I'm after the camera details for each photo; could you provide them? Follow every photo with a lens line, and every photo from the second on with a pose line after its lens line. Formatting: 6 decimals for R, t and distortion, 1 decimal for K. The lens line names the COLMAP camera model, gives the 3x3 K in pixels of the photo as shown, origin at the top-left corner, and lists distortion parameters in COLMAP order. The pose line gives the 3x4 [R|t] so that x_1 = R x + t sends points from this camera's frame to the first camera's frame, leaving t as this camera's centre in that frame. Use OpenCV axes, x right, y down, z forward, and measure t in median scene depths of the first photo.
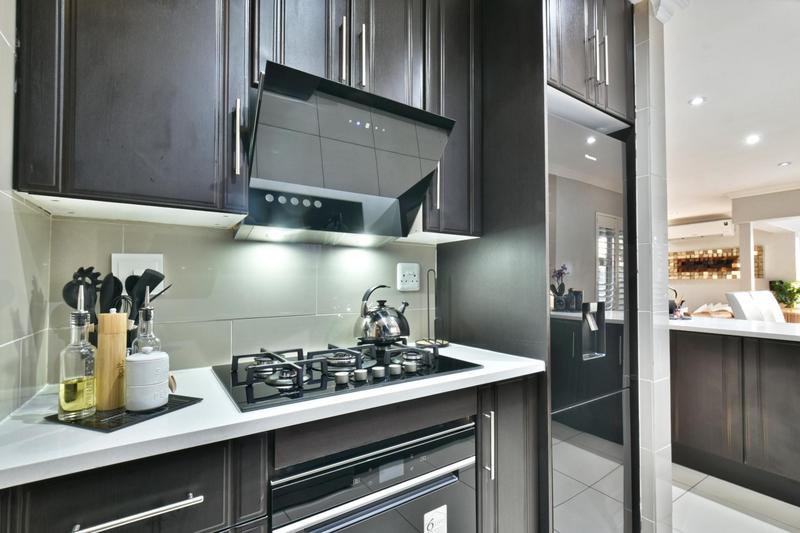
lens RADIAL K [[356.2, 0, 399.6], [0, 356.2, 275.5], [0, 0, 1]] dist [-0.003673, 0.000409]
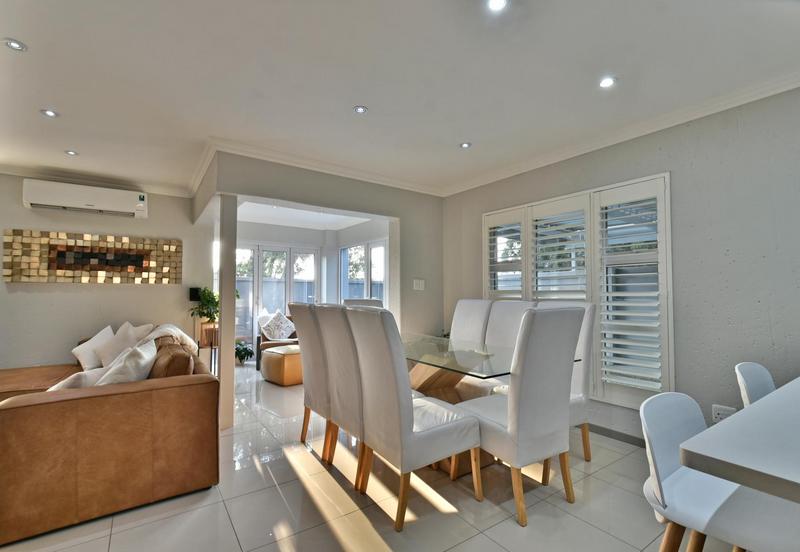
lens RADIAL K [[363.1, 0, 397.0], [0, 363.1, 284.2], [0, 0, 1]] dist [-0.003026, -0.000471]
pose [[-0.037498, 0.025400, 0.998974, 0.241128], [-0.022303, 0.999407, -0.026249, 0.016321], [-0.999048, -0.023265, -0.036909, 0.537036]]
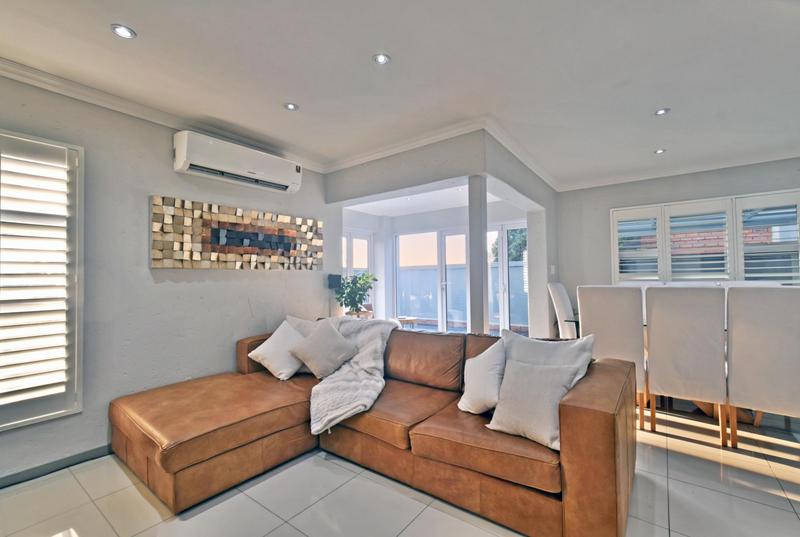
lens RADIAL K [[340.4, 0, 403.4], [0, 340.4, 270.7], [0, 0, 1]] dist [-0.001185, -0.000146]
pose [[-0.364970, 0.026206, 0.930650, 0.363776], [-0.005478, 0.999526, -0.030294, 0.024169], [-0.931003, -0.016154, -0.364654, 0.996757]]
